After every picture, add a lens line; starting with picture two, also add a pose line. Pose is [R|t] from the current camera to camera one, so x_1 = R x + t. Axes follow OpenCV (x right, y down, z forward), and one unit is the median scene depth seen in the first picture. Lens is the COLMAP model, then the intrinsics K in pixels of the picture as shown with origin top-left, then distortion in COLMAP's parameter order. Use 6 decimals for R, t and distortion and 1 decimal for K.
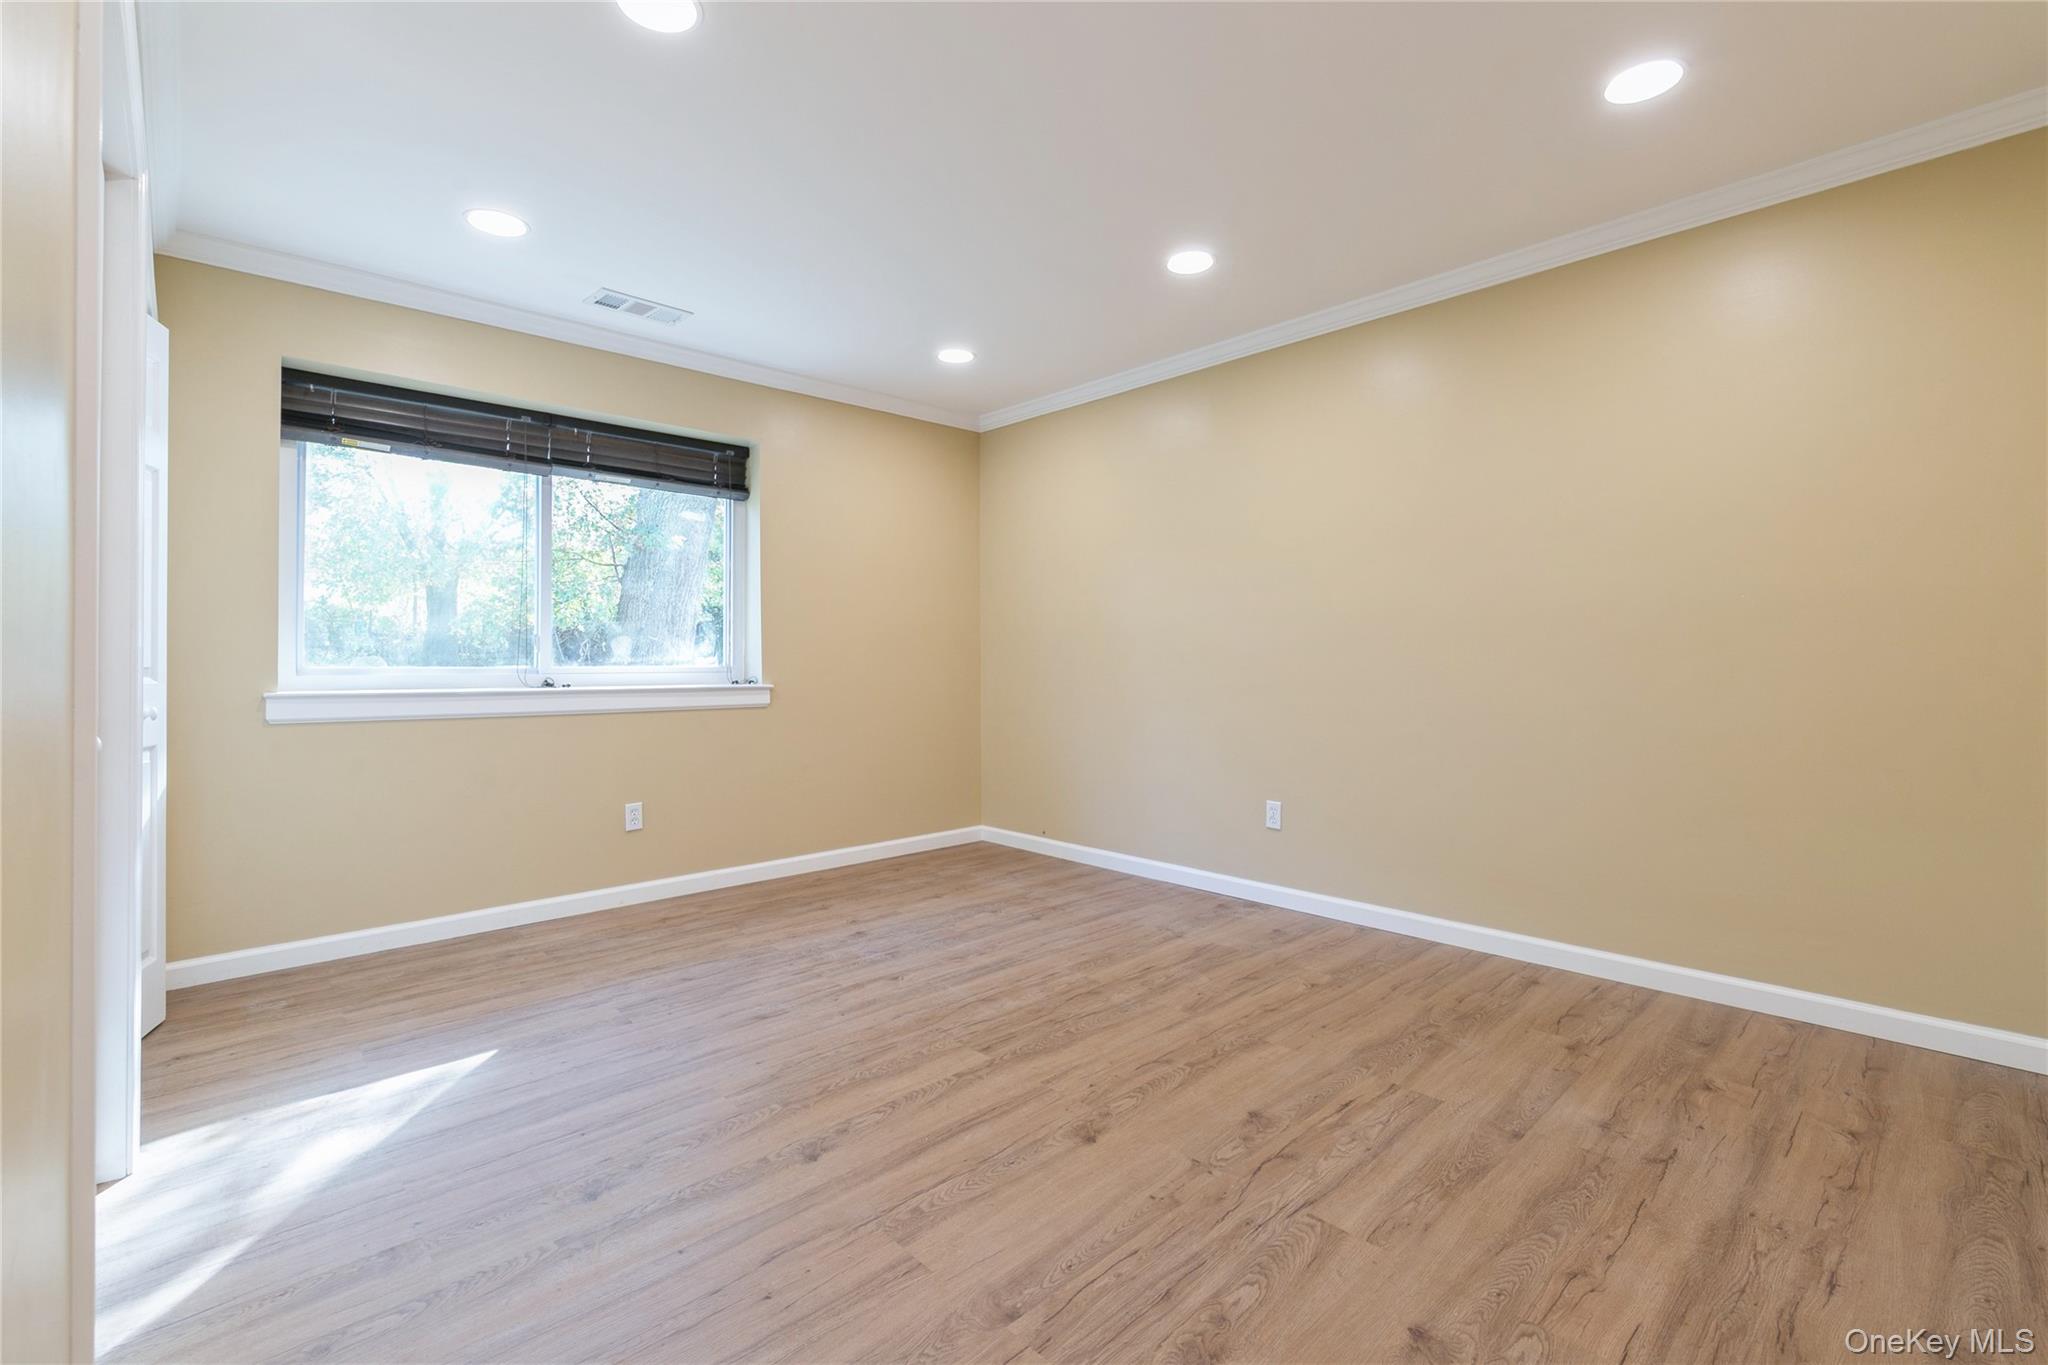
lens RADIAL K [[899.4, 0, 1036.0], [0, 899.4, 658.2], [0, 0, 1]] dist [0.001147, 0.000165]
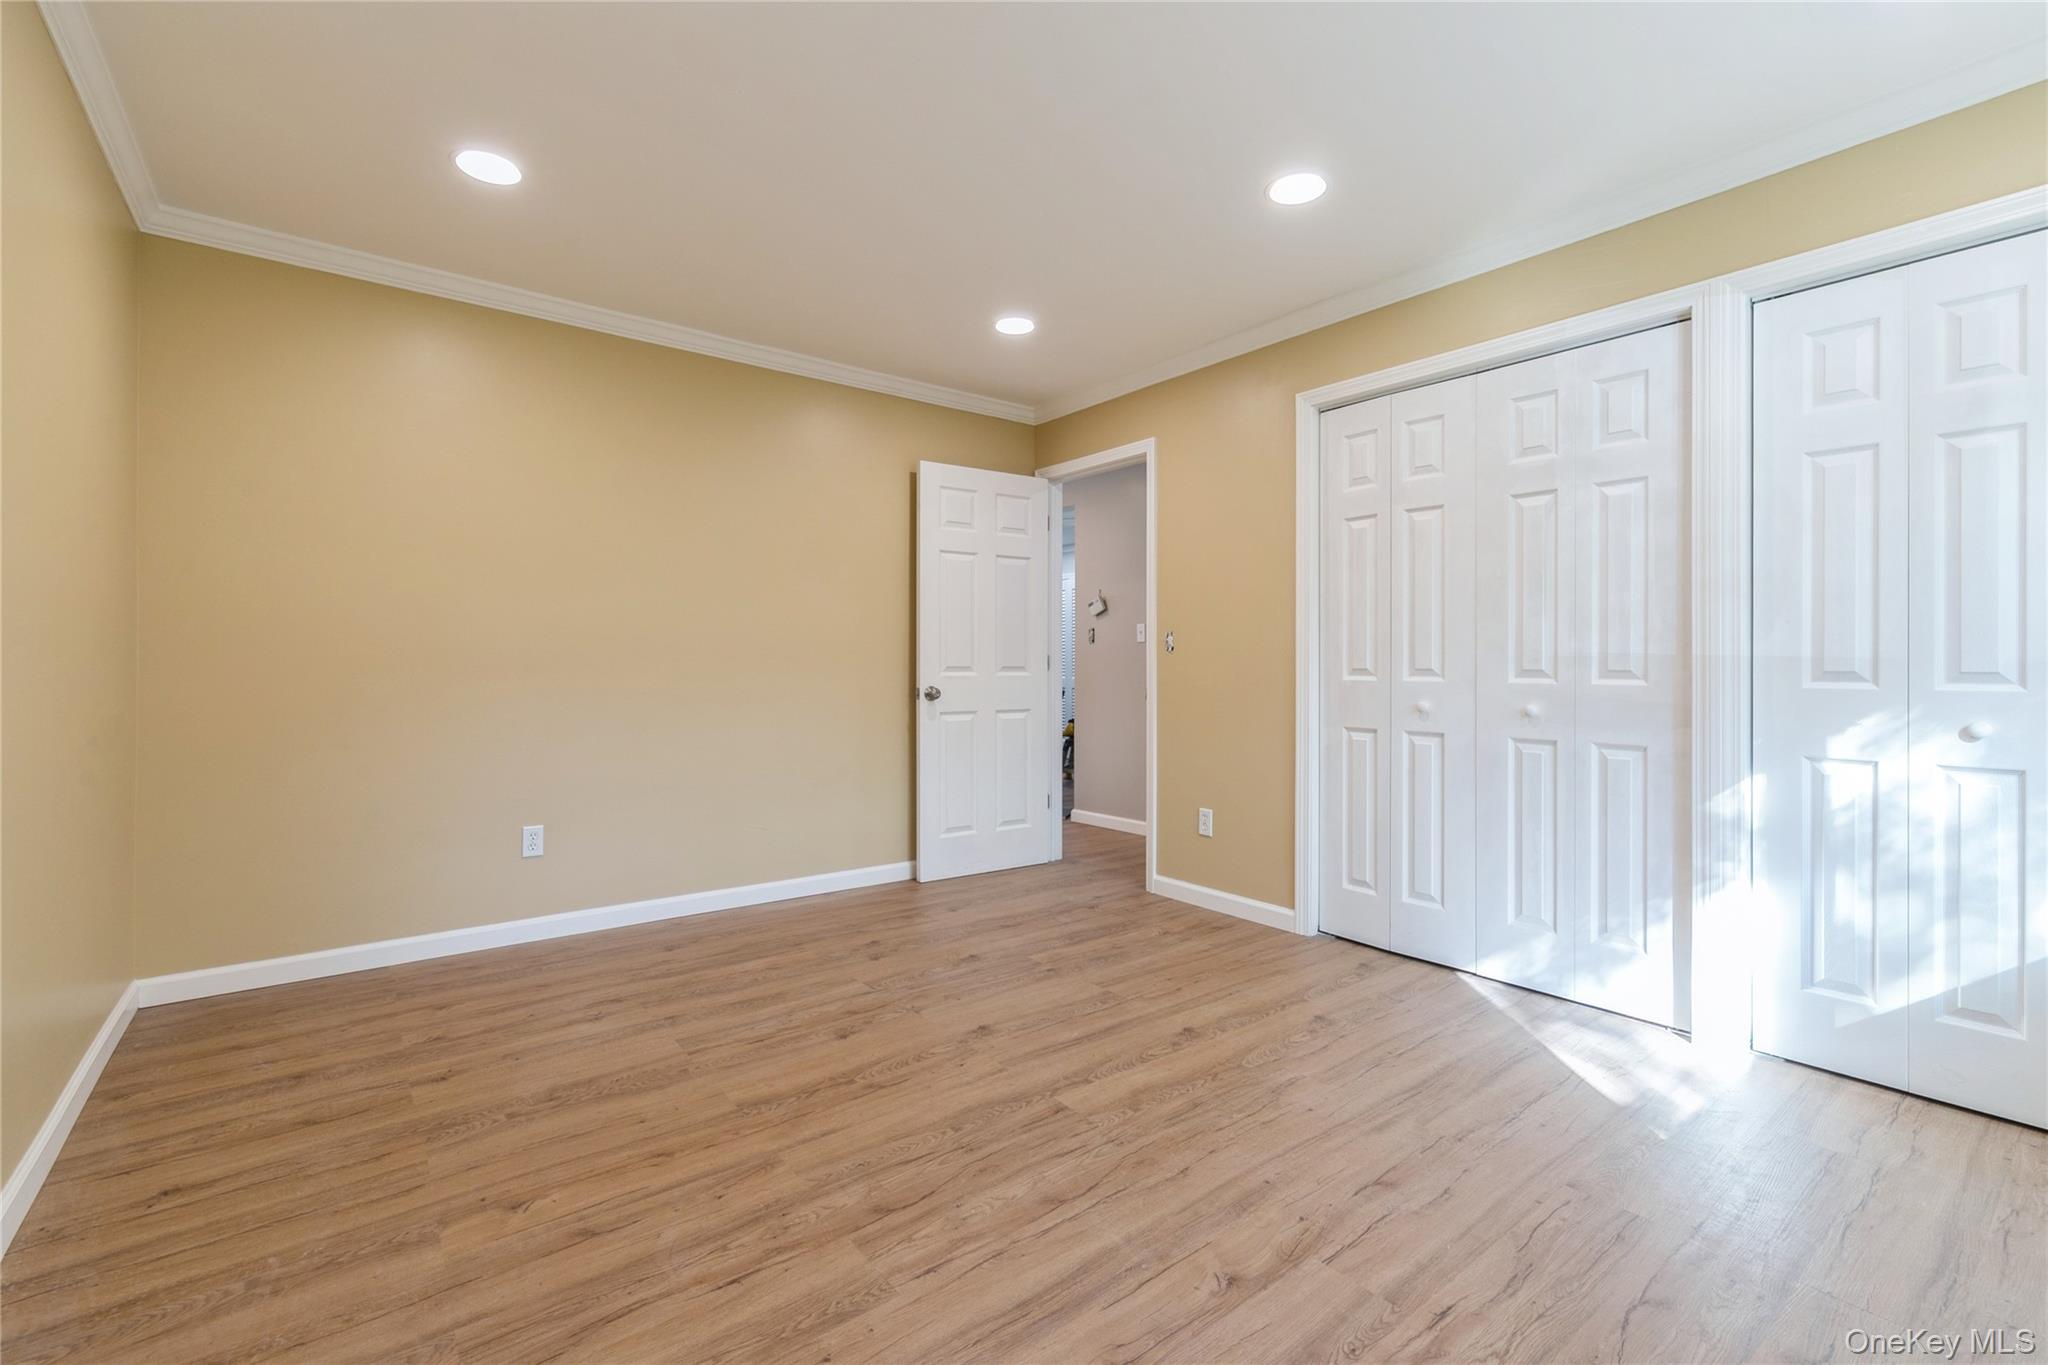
lens RADIAL K [[899.4, 0, 1036.0], [0, 899.4, 658.2], [0, 0, 1]] dist [0.001147, 0.000165]
pose [[-0.995899, 0.004960, 0.090336, -0.116317], [0.003793, 0.999907, -0.013085, 0.005870], [-0.090392, -0.012688, -0.995825, 1.917153]]
